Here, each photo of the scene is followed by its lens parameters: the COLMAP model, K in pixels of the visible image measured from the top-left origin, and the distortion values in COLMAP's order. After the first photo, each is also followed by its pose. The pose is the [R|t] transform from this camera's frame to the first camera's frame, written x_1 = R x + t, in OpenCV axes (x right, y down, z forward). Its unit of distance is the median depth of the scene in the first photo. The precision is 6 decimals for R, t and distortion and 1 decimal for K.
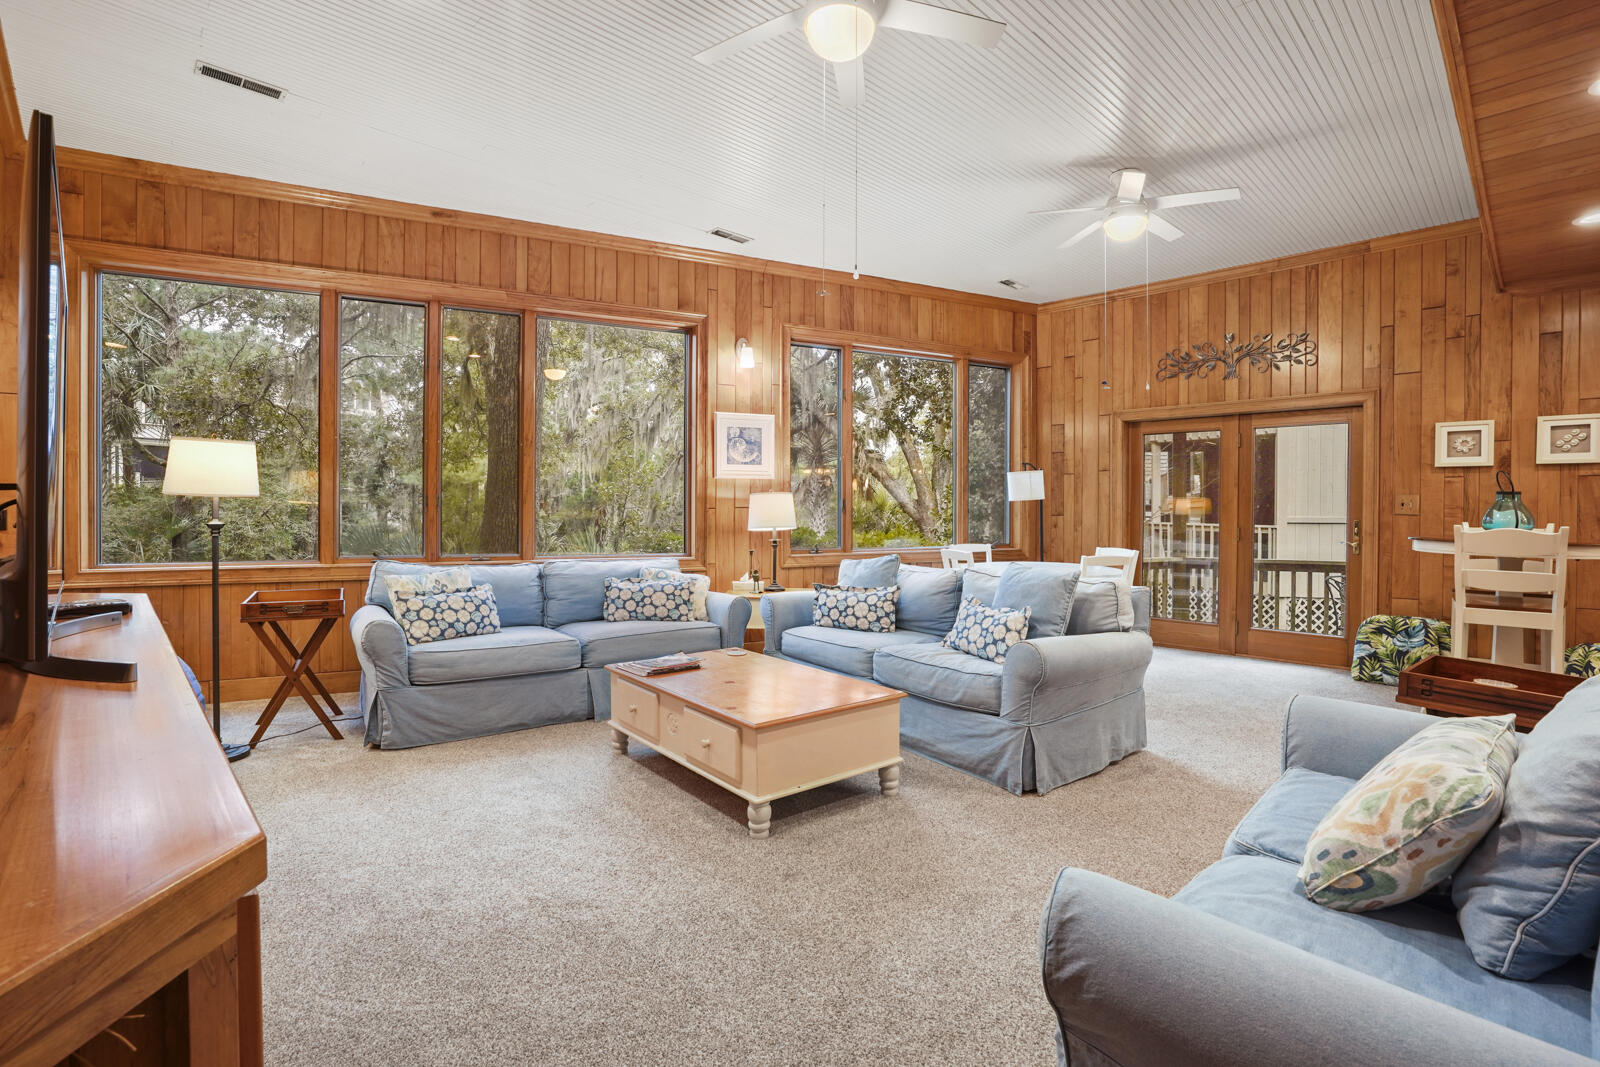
lens RADIAL K [[742.9, 0, 803.9], [0, 742.9, 529.3], [0, 0, 1]] dist [-0.056636, 0.020148]
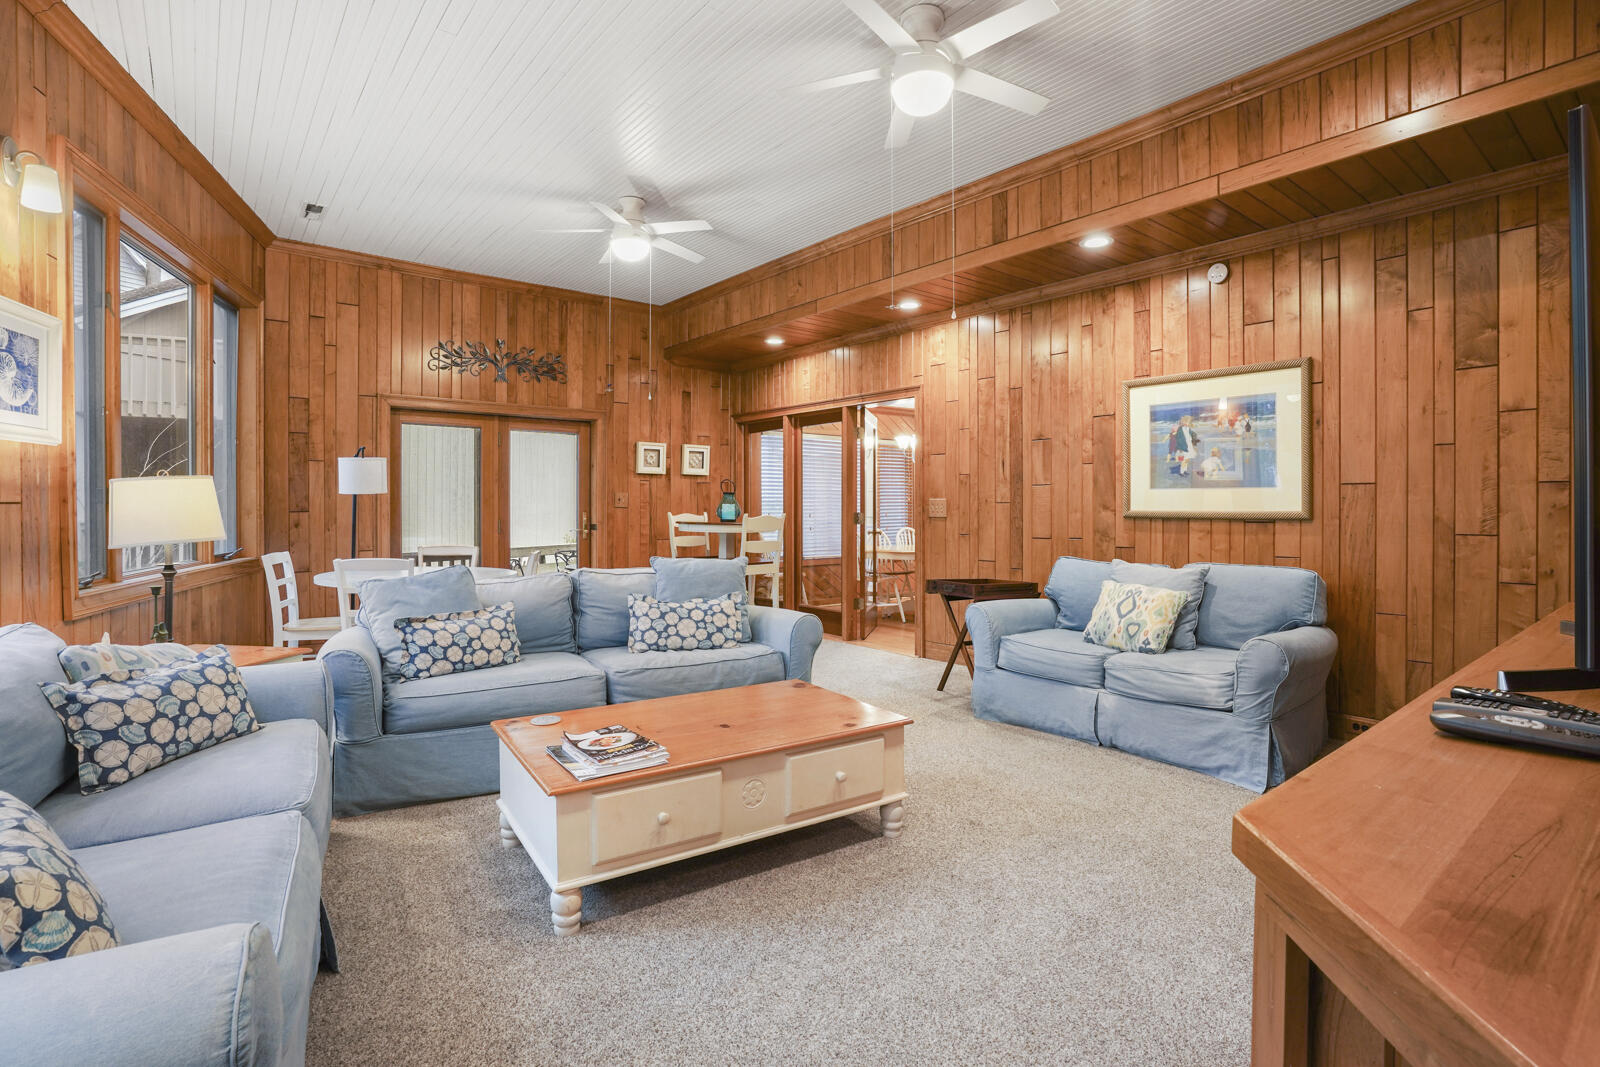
lens RADIAL K [[760.8, 0, 802.2], [0, 760.8, 523.5], [0, 0, 1]] dist [-0.048610, 0.022023]
pose [[0.105683, -0.028363, 0.993995, -0.572326], [0.024931, 0.999355, 0.025866, -0.018682], [-0.994087, 0.022048, 0.106321, 0.532090]]
